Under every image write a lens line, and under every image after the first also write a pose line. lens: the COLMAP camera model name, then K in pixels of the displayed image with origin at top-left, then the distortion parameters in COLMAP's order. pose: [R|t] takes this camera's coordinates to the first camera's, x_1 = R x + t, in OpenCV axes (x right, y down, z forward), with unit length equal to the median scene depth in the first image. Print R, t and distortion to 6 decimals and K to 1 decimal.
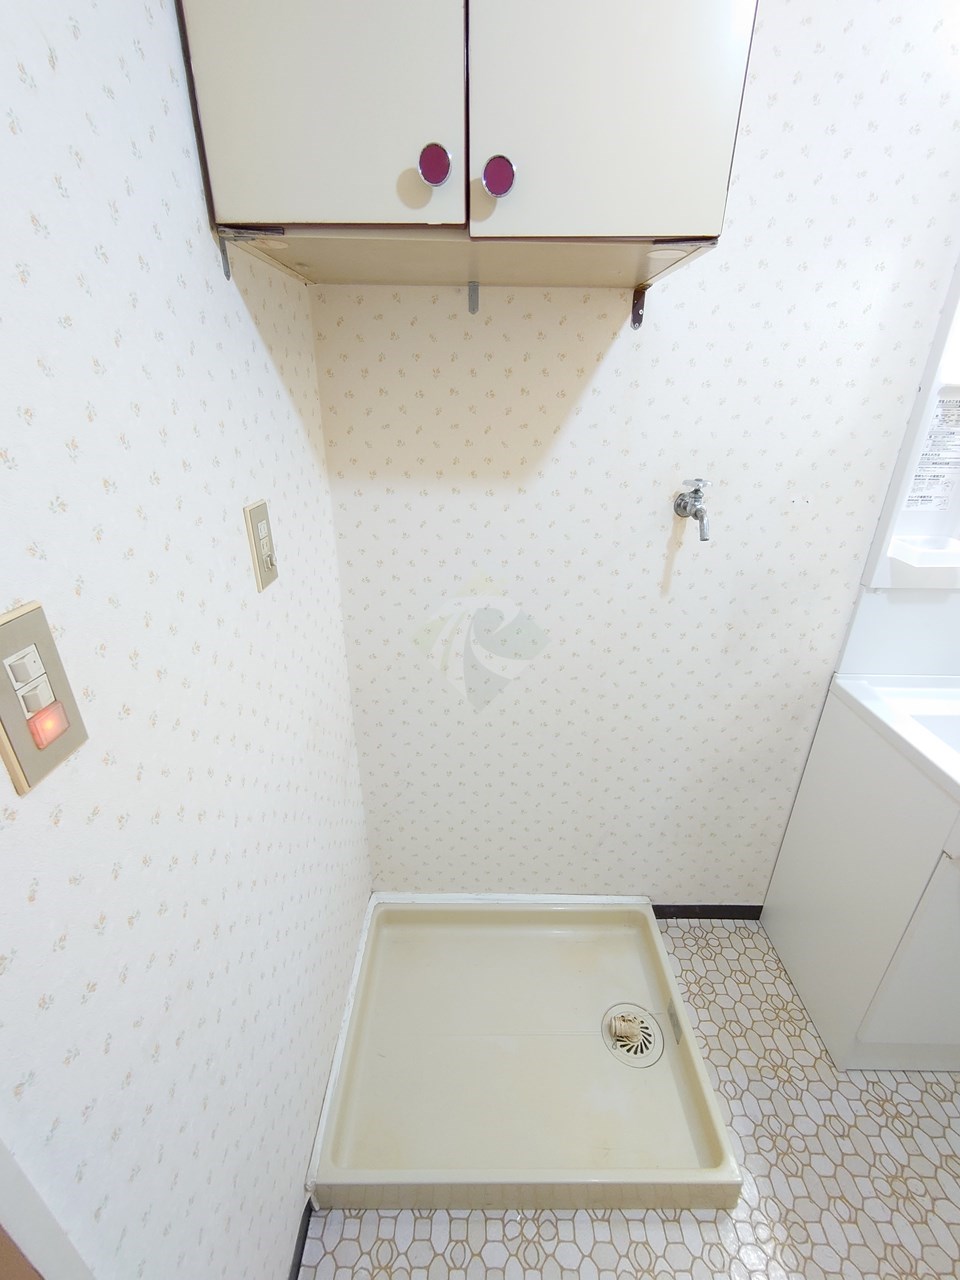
lens RADIAL K [[545.6, 0, 478.5], [0, 545.6, 639.5], [0, 0, 1]] dist [-0.002158, -0.001843]
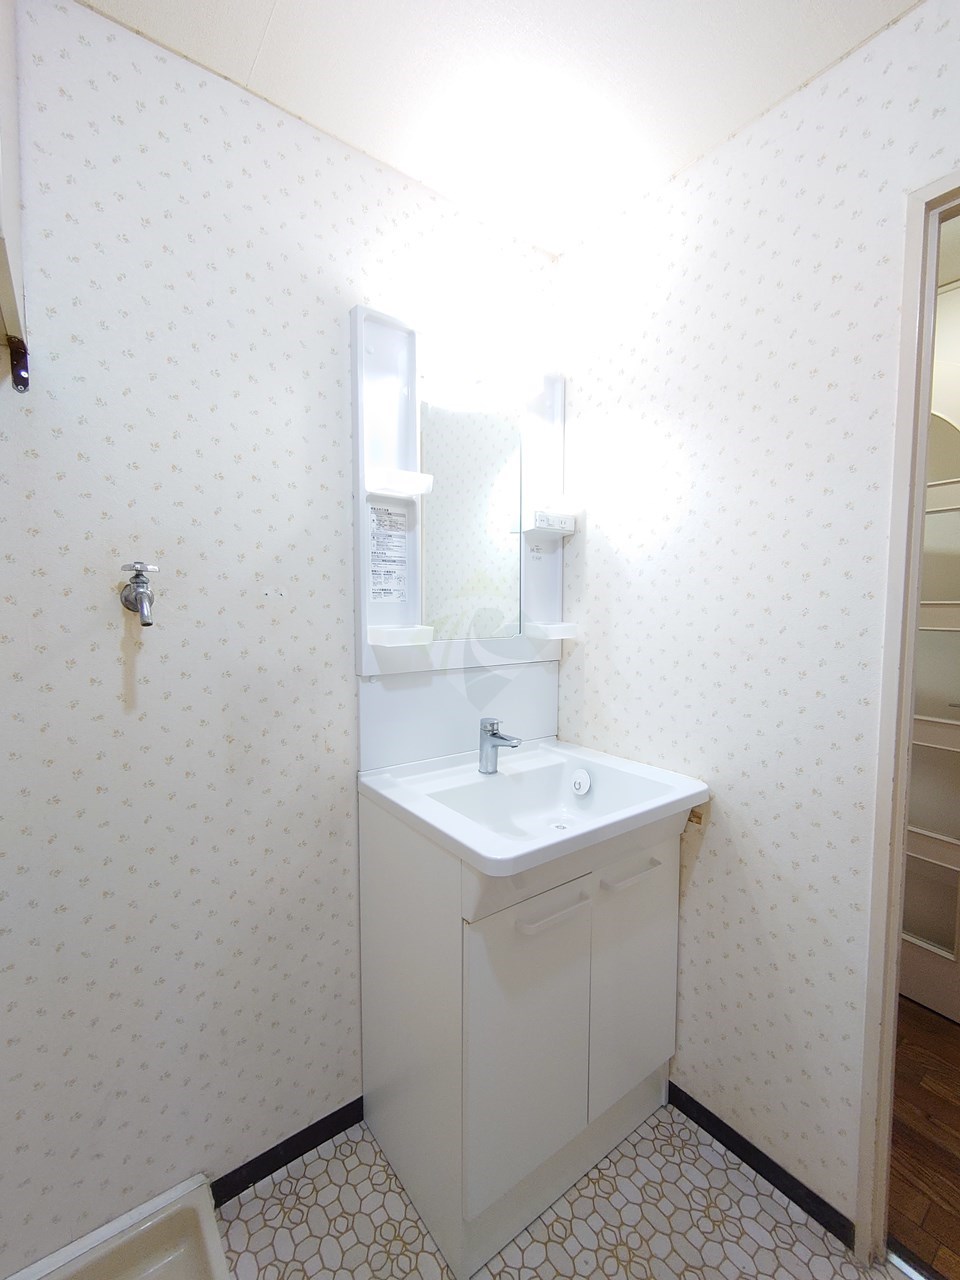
lens RADIAL K [[545.6, 0, 481.6], [0, 545.6, 638.7], [0, 0, 1]] dist [-0.002158, -0.001843]
pose [[0.792253, -0.039766, 0.608895, 0.268846], [0.251357, 0.930546, -0.266276, 0.162355], [-0.556017, 0.364008, 0.747224, 0.086191]]
